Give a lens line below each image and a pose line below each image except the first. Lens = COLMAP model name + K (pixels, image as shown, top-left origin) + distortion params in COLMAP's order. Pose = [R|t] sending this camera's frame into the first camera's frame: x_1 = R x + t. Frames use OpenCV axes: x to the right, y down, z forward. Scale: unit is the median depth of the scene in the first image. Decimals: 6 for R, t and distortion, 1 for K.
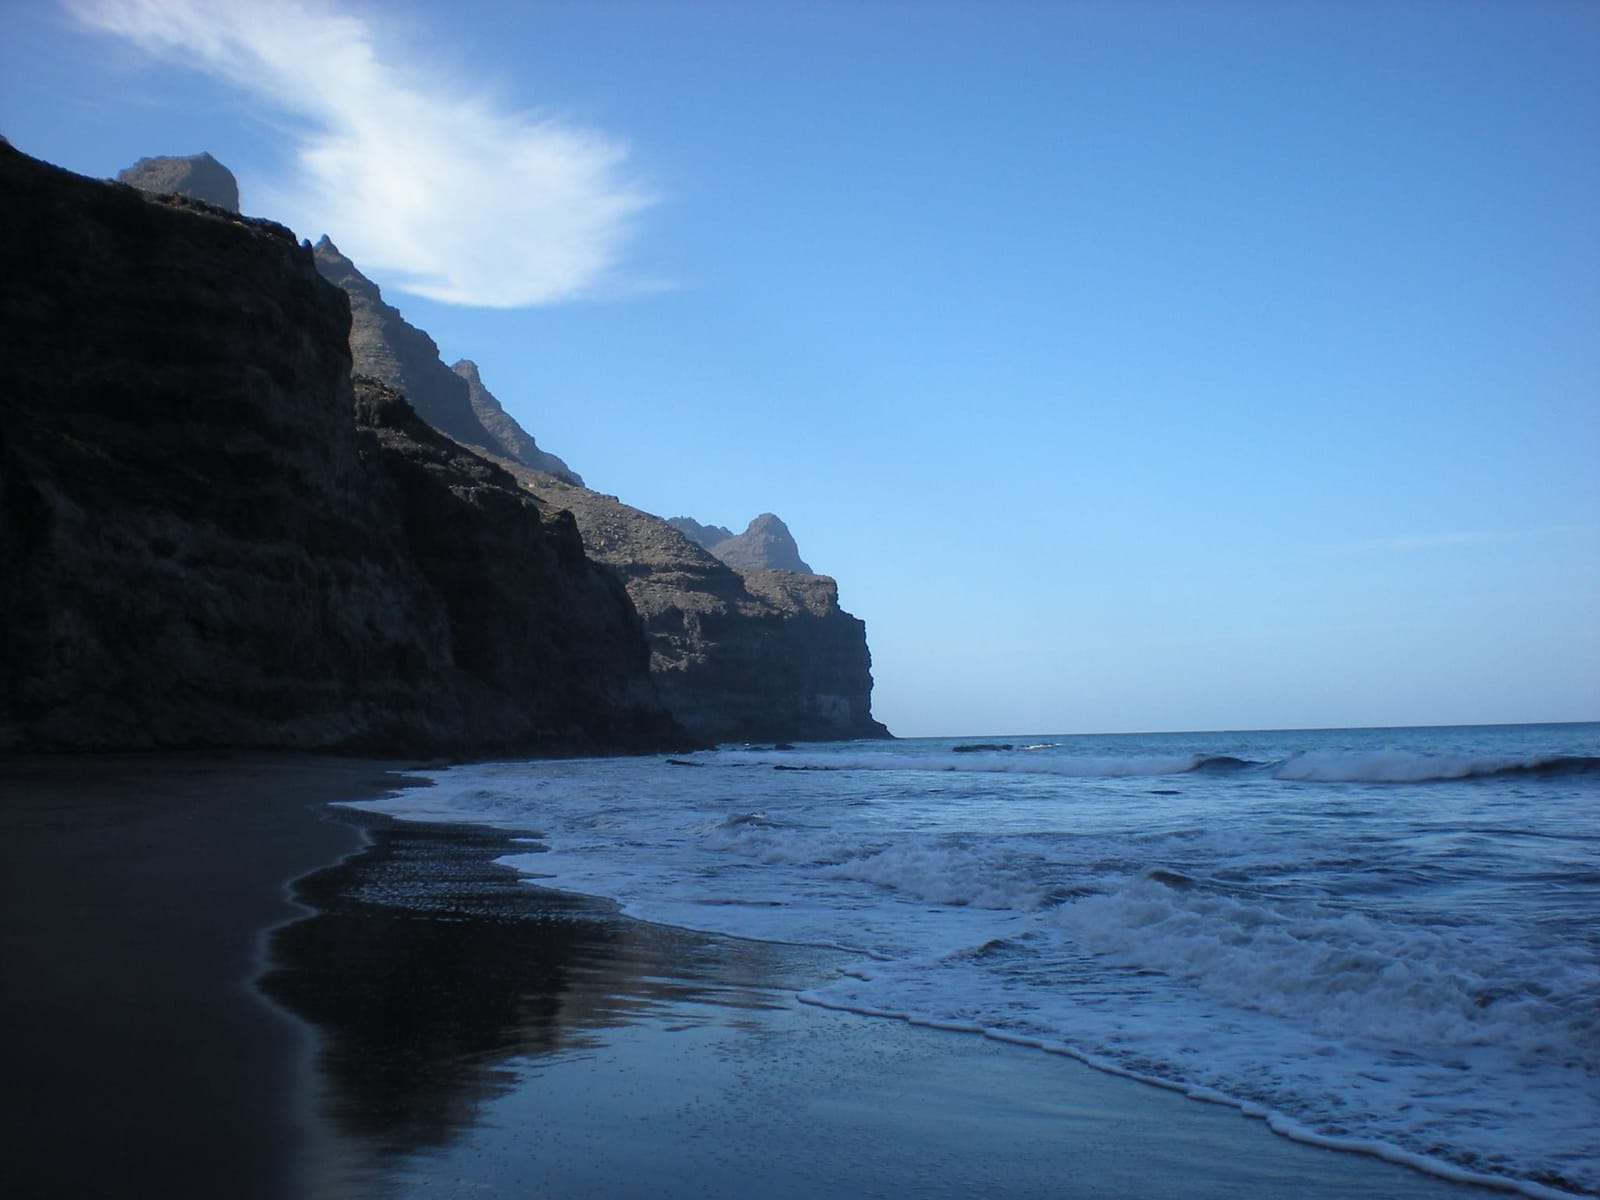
lens RADIAL K [[2202.3, 0, 800.0], [0, 2202.3, 600.0], [0, 0, 1]] dist [-0.129578, 0.037871]
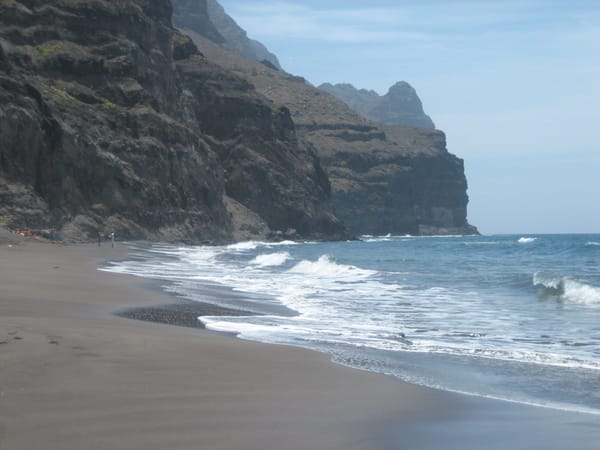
lens RADIAL K [[660.0, 0, 300.0], [0, 660.0, 225.0], [0, 0, 1]] dist [-0.105757, 0.008305]
pose [[0.987716, 0.015779, -0.155463, -0.012251], [-0.012016, 0.999612, 0.025114, 0.047540], [0.155799, -0.022937, 0.987522, 0.552684]]
